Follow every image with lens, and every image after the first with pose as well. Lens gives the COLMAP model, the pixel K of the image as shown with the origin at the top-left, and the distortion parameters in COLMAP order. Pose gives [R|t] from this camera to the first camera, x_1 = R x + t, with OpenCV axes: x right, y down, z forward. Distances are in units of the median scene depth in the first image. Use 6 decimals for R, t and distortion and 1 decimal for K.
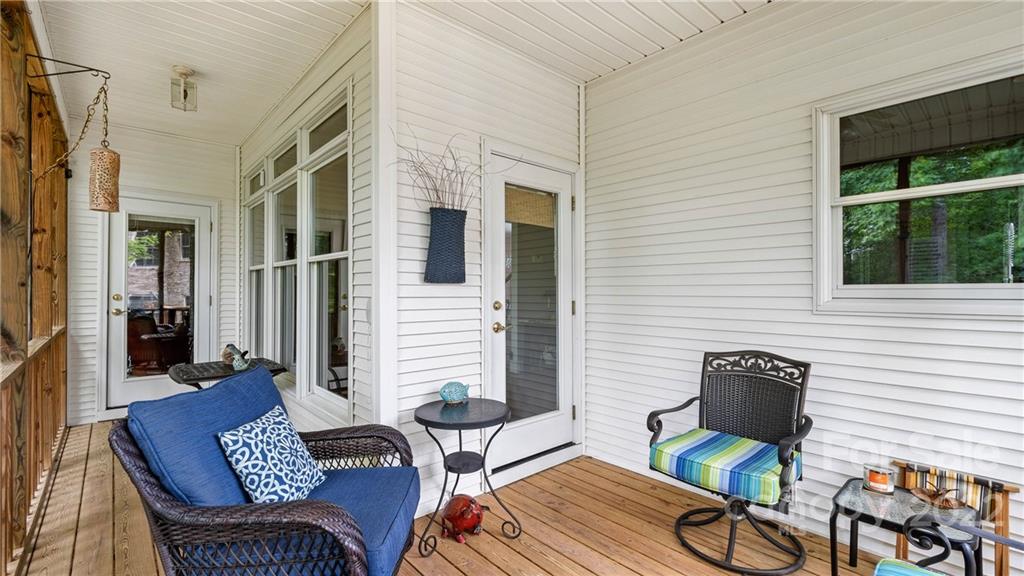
lens RADIAL K [[447.5, 0, 511.5], [0, 447.5, 288.6], [0, 0, 1]] dist [-0.006843, 0.000990]
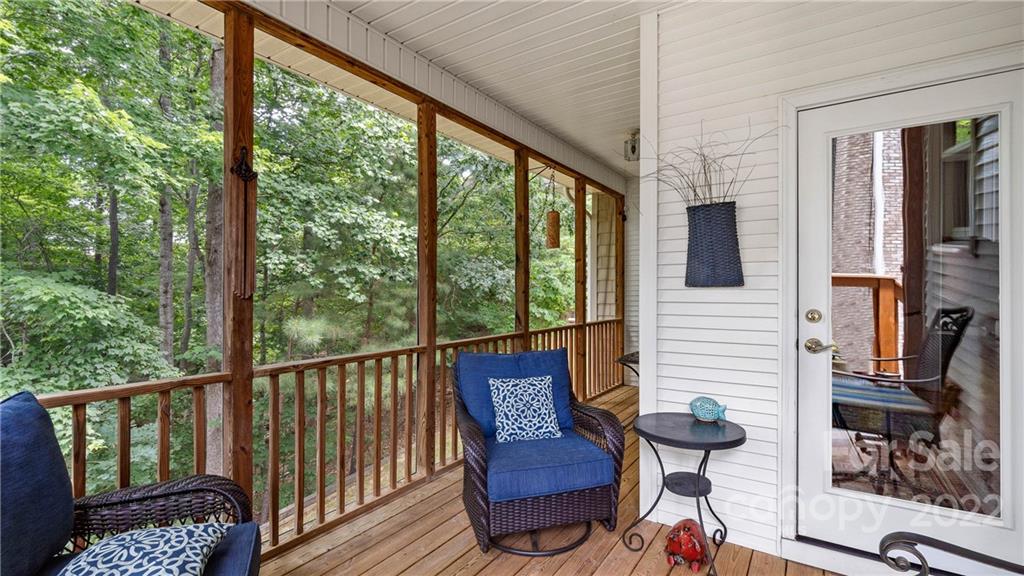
lens RADIAL K [[447.5, 0, 512.3], [0, 447.5, 291.2], [0, 0, 1]] dist [-0.006843, 0.000990]
pose [[0.248311, -0.007147, -0.968654, 0.631821], [0.003897, 0.999972, -0.006379, 0.000550], [0.968673, -0.002190, 0.248332, 0.397822]]
